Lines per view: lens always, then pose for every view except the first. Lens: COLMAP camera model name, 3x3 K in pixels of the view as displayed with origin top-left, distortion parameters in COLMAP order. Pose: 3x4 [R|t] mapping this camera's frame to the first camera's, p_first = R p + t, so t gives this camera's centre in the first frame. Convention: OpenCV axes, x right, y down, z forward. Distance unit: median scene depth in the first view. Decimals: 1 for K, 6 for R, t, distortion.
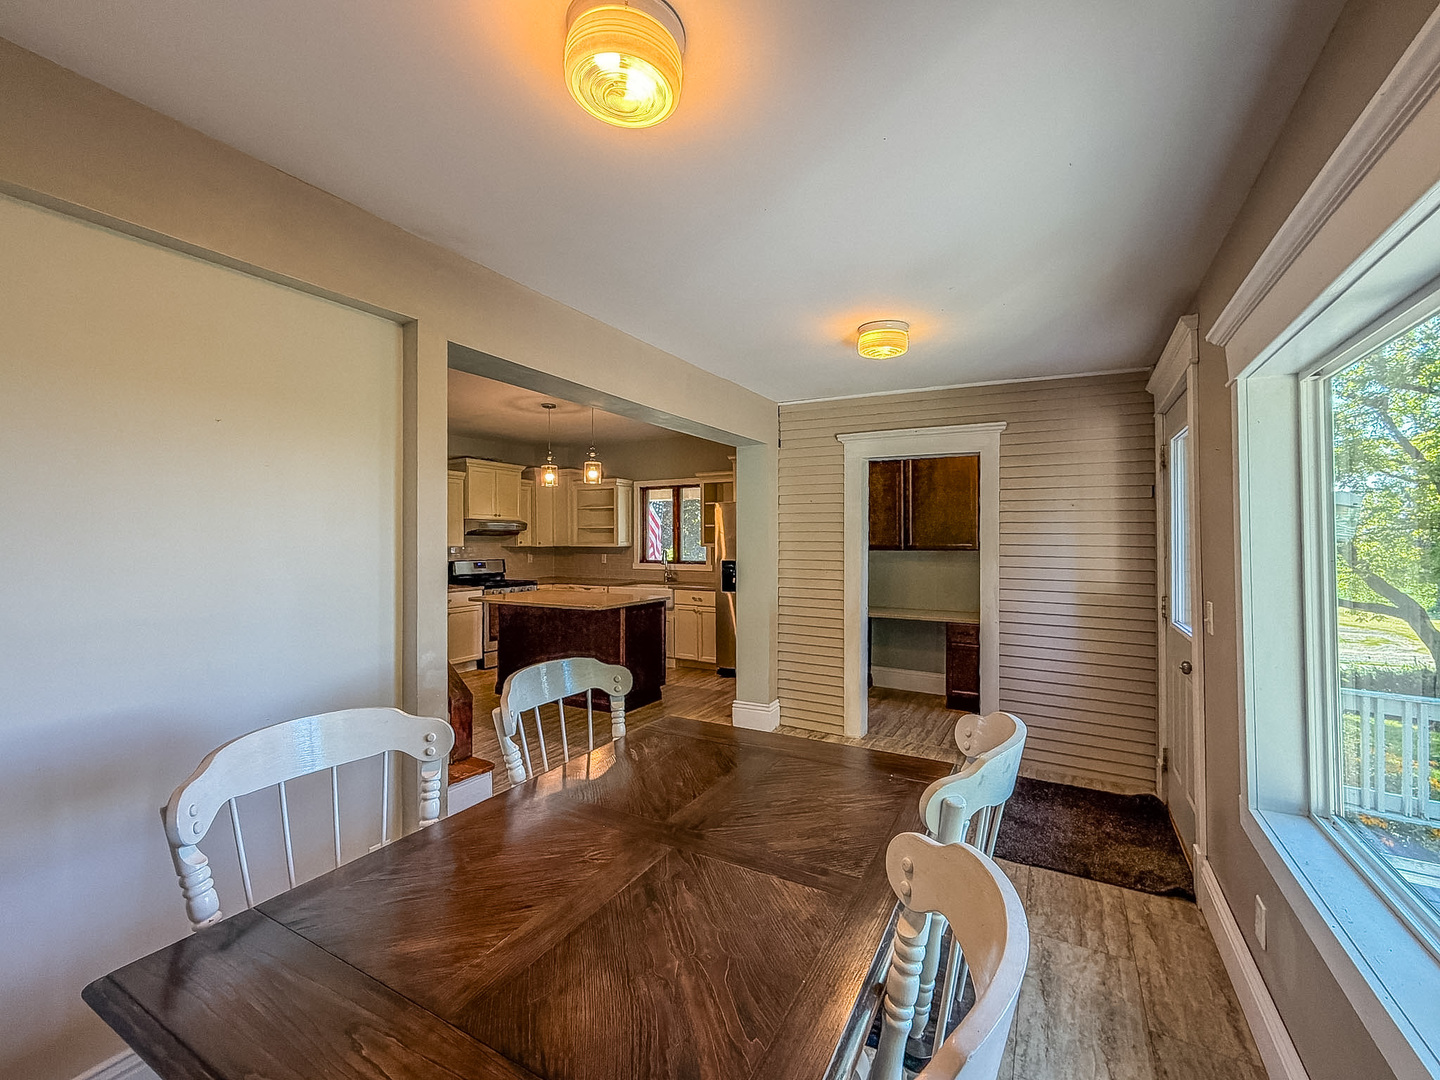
lens RADIAL K [[608.4, 0, 719.6], [0, 608.4, 537.2], [0, 0, 1]] dist [0.000013, -0.000259]
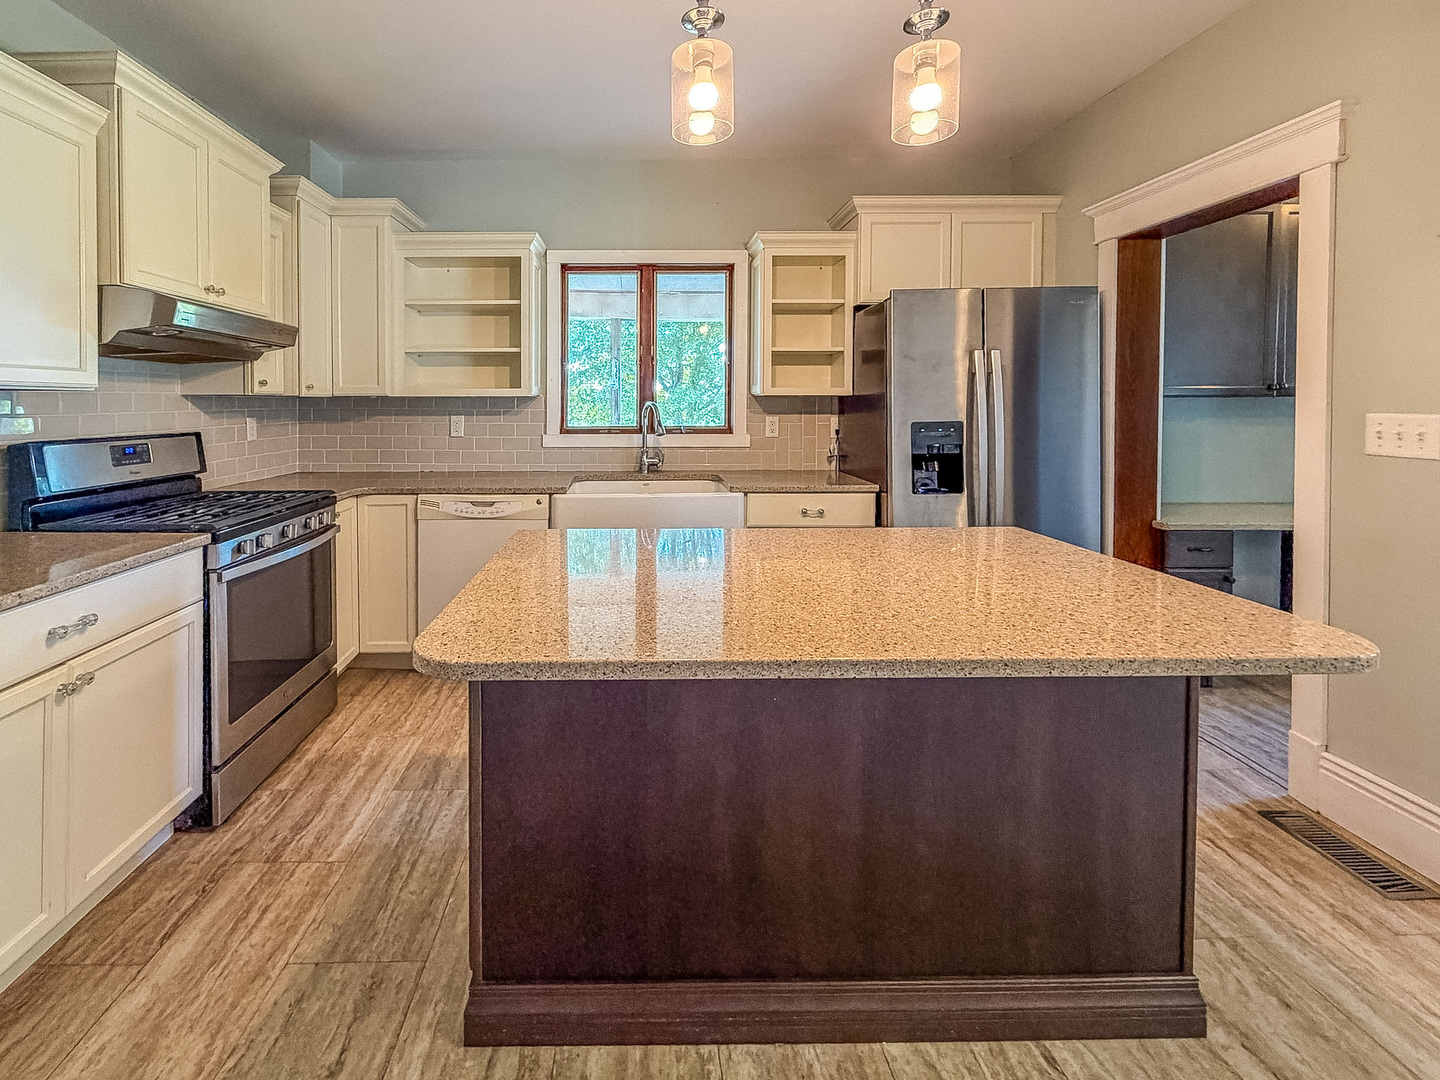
lens RADIAL K [[636.1, 0, 650.3], [0, 636.1, 407.9], [0, 0, 1]] dist [-0.004002, -0.000189]
pose [[0.857567, -0.003303, 0.514362, -0.320896], [-0.000887, 0.999968, 0.007900, 0.020053], [-0.514372, -0.007231, 0.857537, 0.582164]]
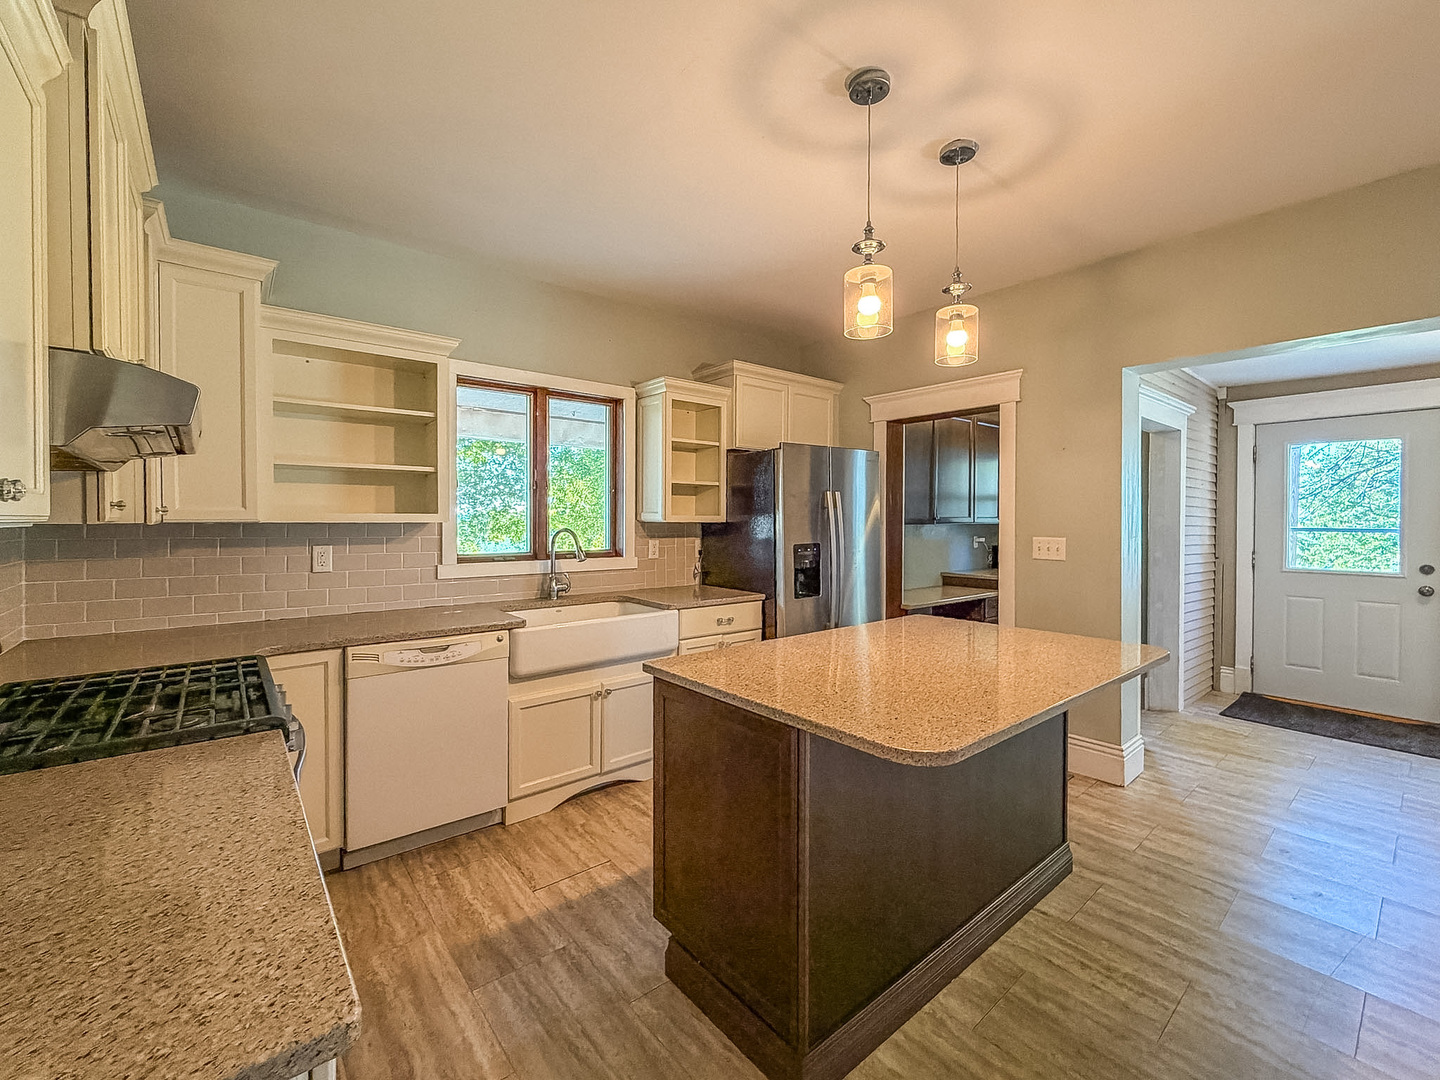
lens RADIAL K [[608.4, 0, 733.6], [0, 608.4, 521.2], [0, 0, 1]] dist [0.000013, -0.000259]
pose [[0.337488, 0.001063, 0.941329, -0.456887], [-0.007603, 0.999970, 0.001597, 0.012775], [-0.941299, -0.007696, 0.337485, 0.709924]]
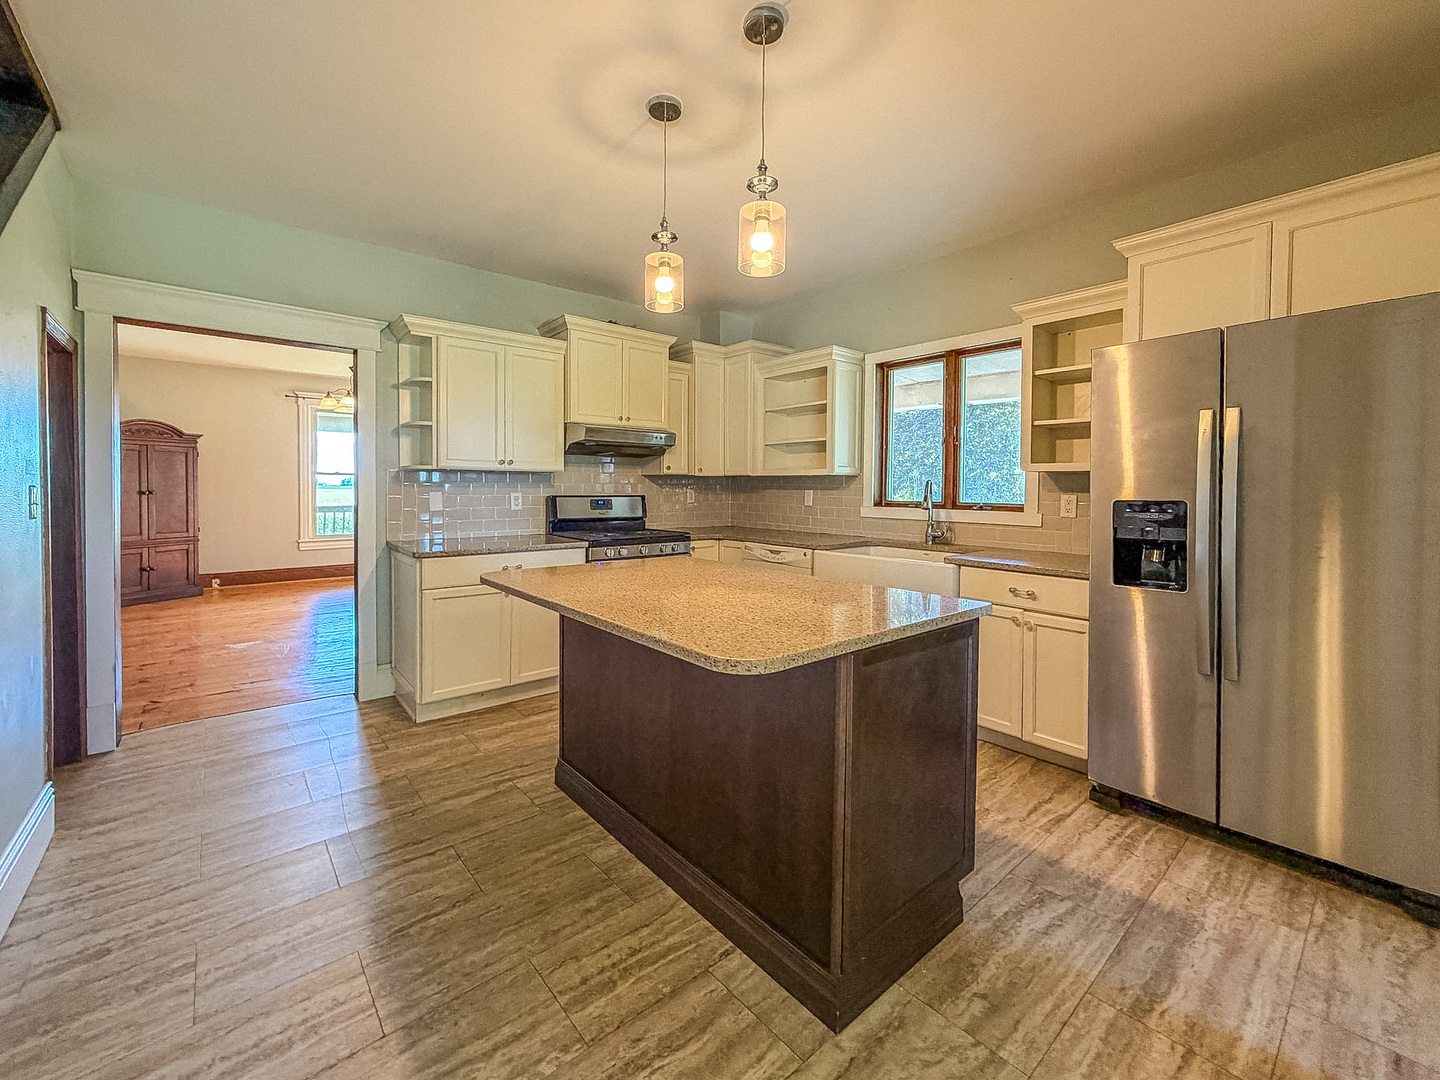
lens RADIAL K [[608.4, 0, 725.5], [0, 608.4, 495.1], [0, 0, 1]] dist [0.000013, -0.000259]
pose [[0.941257, 0.013022, -0.337441, -0.076182], [-0.006601, 0.999775, 0.020168, 0.023293], [0.337628, -0.016756, 0.941131, 0.467028]]
